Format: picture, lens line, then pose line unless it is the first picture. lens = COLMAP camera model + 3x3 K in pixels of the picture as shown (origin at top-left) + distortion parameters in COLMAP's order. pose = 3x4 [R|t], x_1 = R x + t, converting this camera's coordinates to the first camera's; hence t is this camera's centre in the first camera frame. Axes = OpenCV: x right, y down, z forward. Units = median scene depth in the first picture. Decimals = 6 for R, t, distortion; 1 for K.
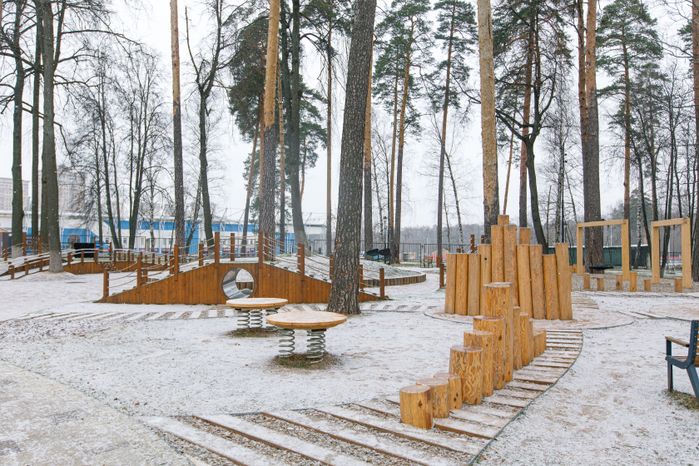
lens RADIAL K [[560.2, 0, 350.4], [0, 560.2, 232.2], [0, 0, 1]] dist [-0.005885, -0.002187]
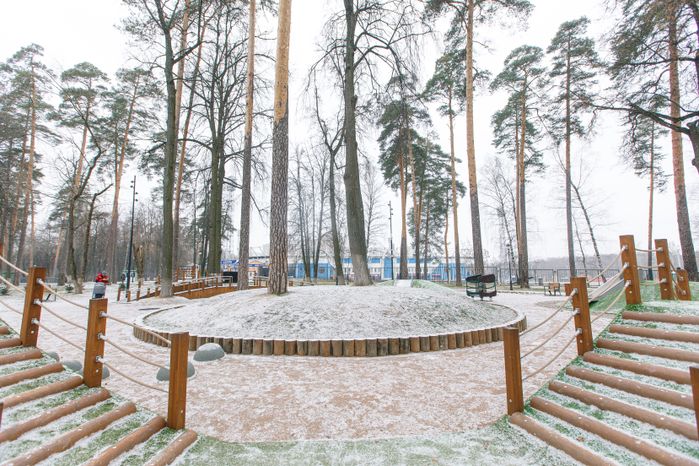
lens RADIAL K [[315.9, 0, 342.3], [0, 315.9, 234.5], [0, 0, 1]] dist [-0.002707, -0.001647]
pose [[0.883836, -0.059993, -0.463933, 0.053419], [0.017036, 0.995212, -0.096240, 0.004849], [0.467486, 0.077157, 0.880627, 0.267383]]
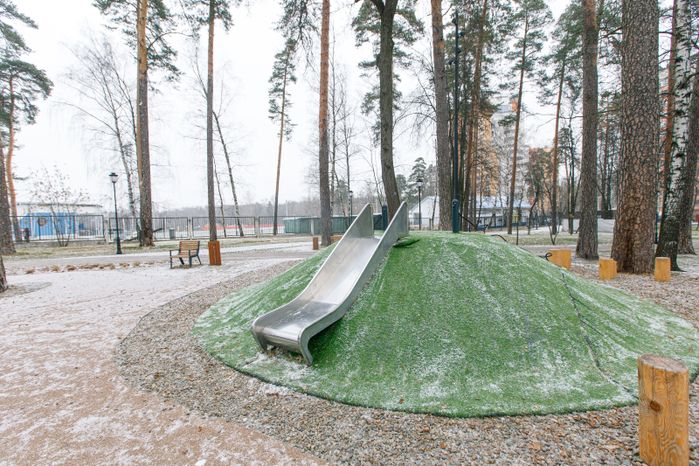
lens RADIAL K [[315.9, 0, 349.3], [0, 315.9, 235.1], [0, 0, 1]] dist [-0.002707, -0.001647]
pose [[0.840107, -0.060866, 0.538995, 0.075173], [0.017268, 0.996182, 0.085580, 0.010968], [-0.542146, -0.062589, 0.837950, 0.485987]]
